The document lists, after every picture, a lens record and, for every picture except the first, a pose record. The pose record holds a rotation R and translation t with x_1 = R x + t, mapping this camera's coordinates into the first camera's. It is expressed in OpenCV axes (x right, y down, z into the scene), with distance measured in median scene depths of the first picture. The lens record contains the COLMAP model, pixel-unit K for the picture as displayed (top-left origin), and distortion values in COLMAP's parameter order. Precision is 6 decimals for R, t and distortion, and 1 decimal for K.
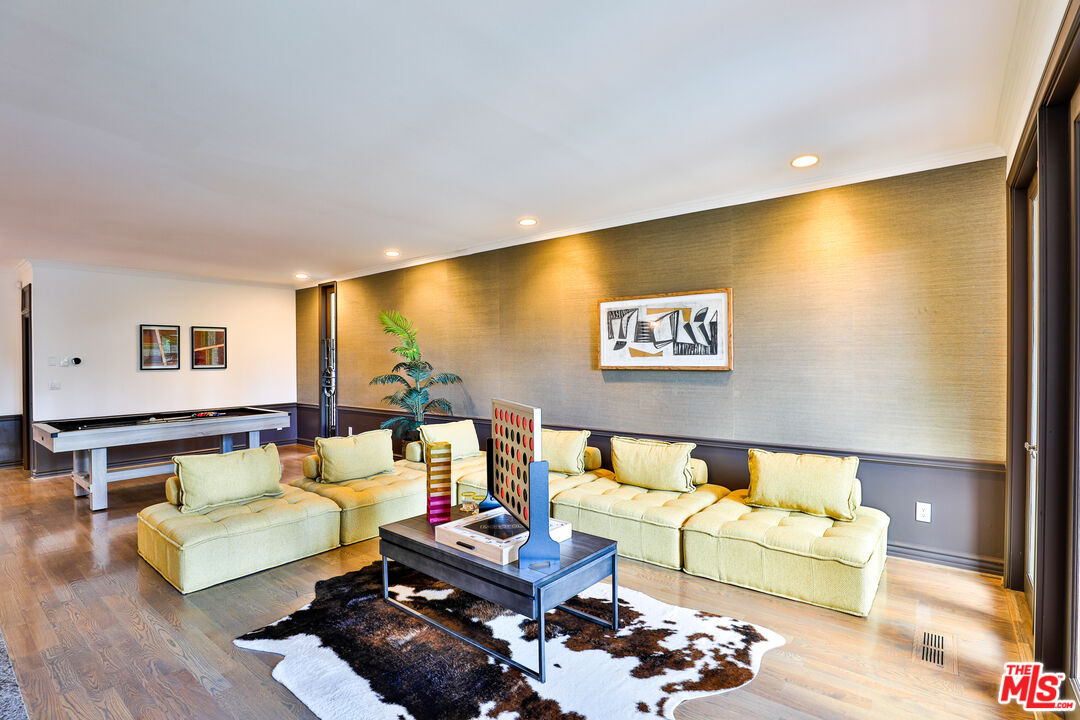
lens RADIAL K [[519.9, 0, 538.4], [0, 519.9, 358.0], [0, 0, 1]] dist [-0.022721, 0.002003]
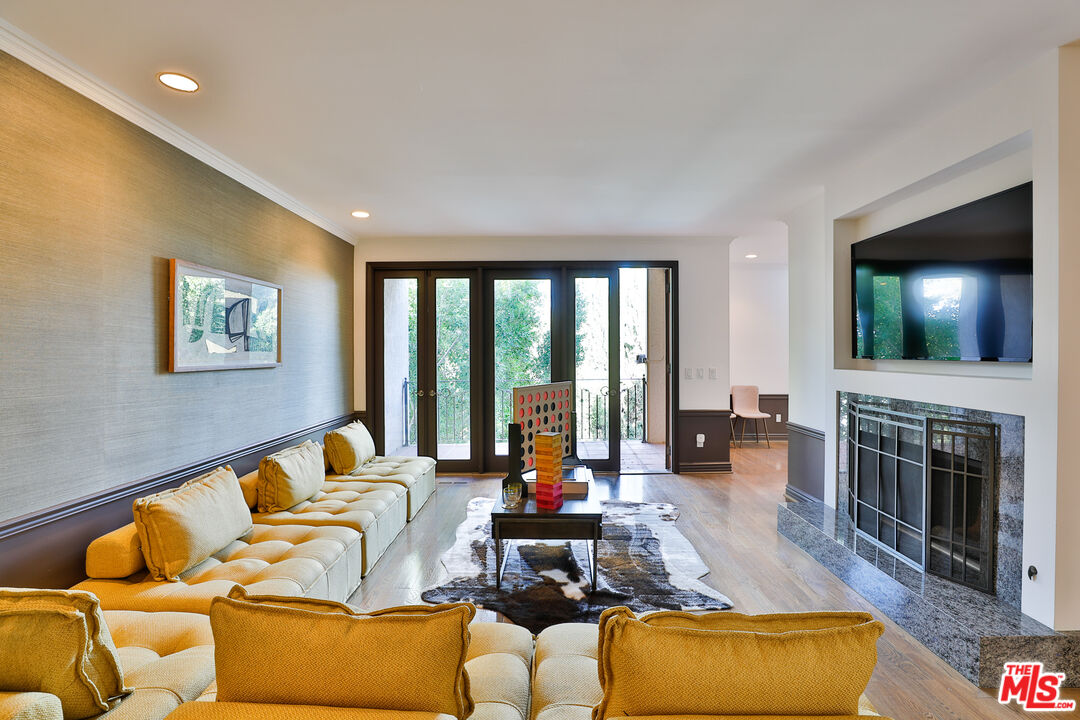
lens RADIAL K [[519.9, 0, 541.7], [0, 519.9, 353.7], [0, 0, 1]] dist [-0.022721, 0.002003]
pose [[-0.622890, 0.004524, 0.782296, -0.707991], [0.011106, 0.999934, 0.003060, 0.001462], [-0.782231, 0.010594, -0.622899, 1.177019]]
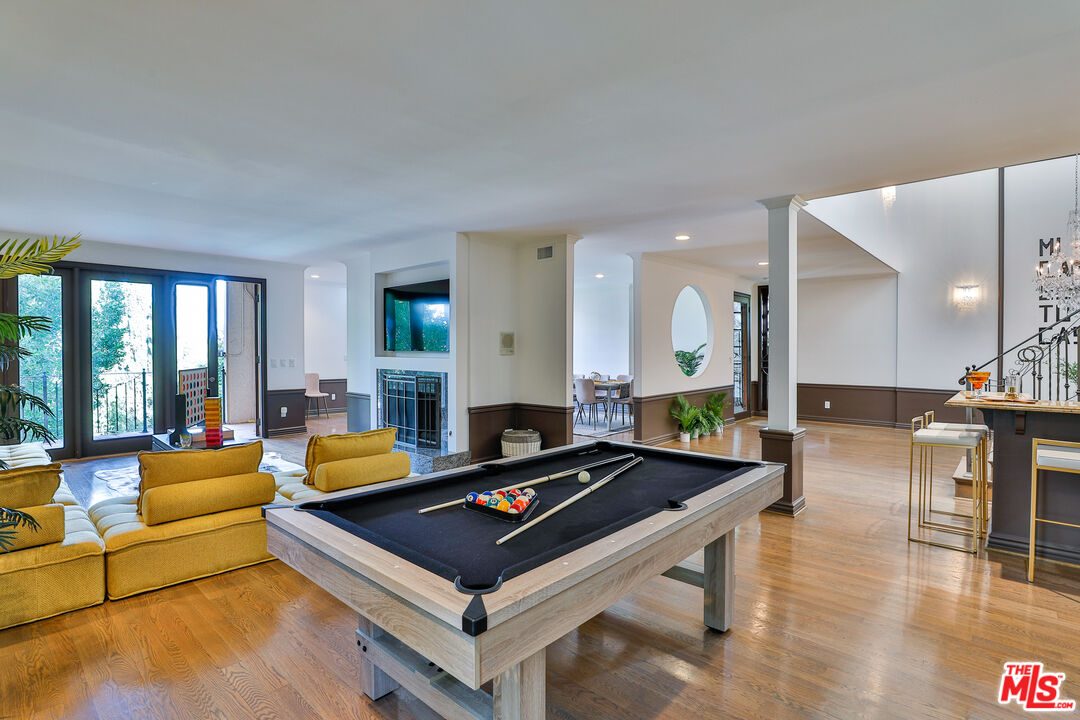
lens RADIAL K [[519.9, 0, 542.5], [0, 519.9, 350.9], [0, 0, 1]] dist [-0.022721, 0.002003]
pose [[-0.998579, 0.006050, 0.052943, -0.914827], [0.006673, 0.999911, 0.011590, 0.003496], [-0.052868, 0.011927, -0.998530, 1.767305]]
